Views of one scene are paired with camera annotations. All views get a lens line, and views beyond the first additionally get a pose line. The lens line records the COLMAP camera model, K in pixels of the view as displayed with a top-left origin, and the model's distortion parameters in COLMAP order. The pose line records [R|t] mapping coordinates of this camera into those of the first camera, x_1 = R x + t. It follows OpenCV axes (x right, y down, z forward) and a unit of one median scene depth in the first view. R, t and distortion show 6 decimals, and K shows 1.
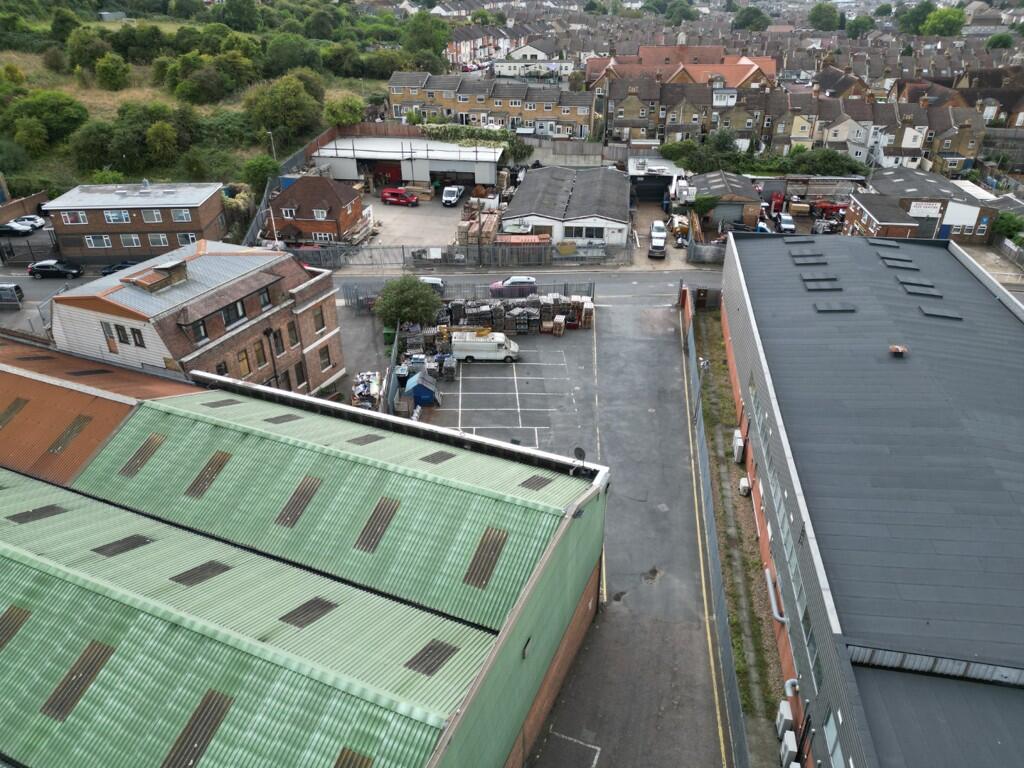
lens RADIAL K [[714.3, 0, 510.7], [0, 714.3, 383.1], [0, 0, 1]] dist [0.057041, 0.000855]
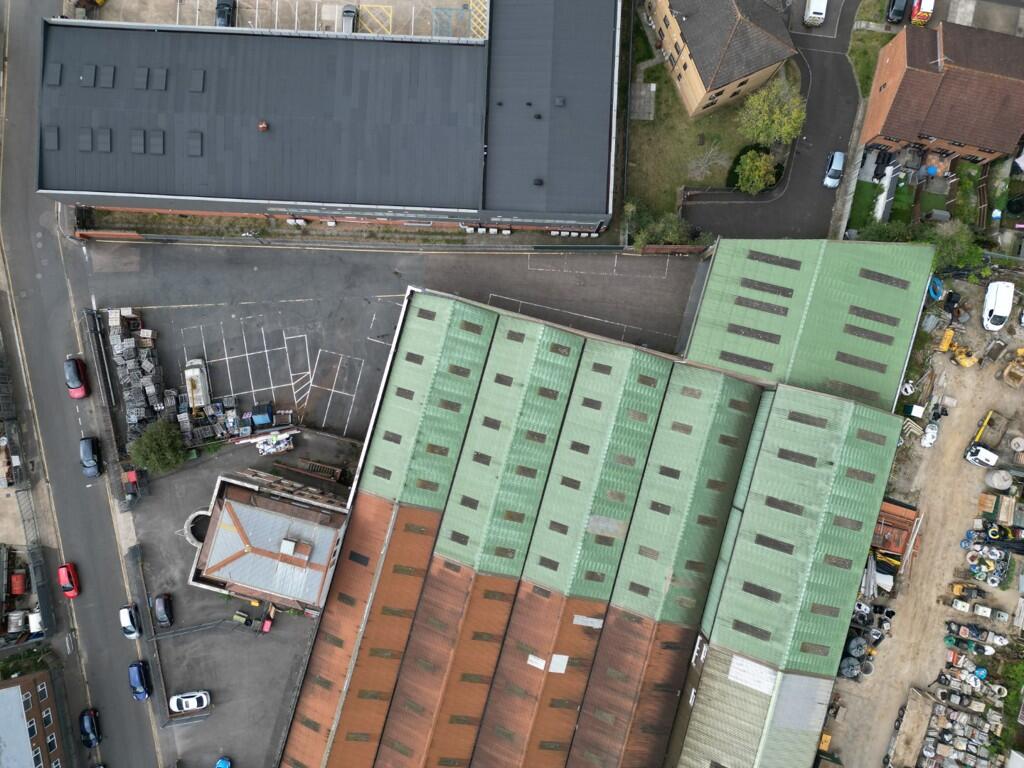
lens RADIAL K [[714.3, 0, 513.9], [0, 714.3, 385.2], [0, 0, 1]] dist [0.057041, 0.000855]
pose [[-0.138429, -0.989898, 0.030636, -0.316995], [0.494698, -0.042315, 0.868034, -1.824874], [-0.857969, 0.135317, 0.495558, -0.429452]]
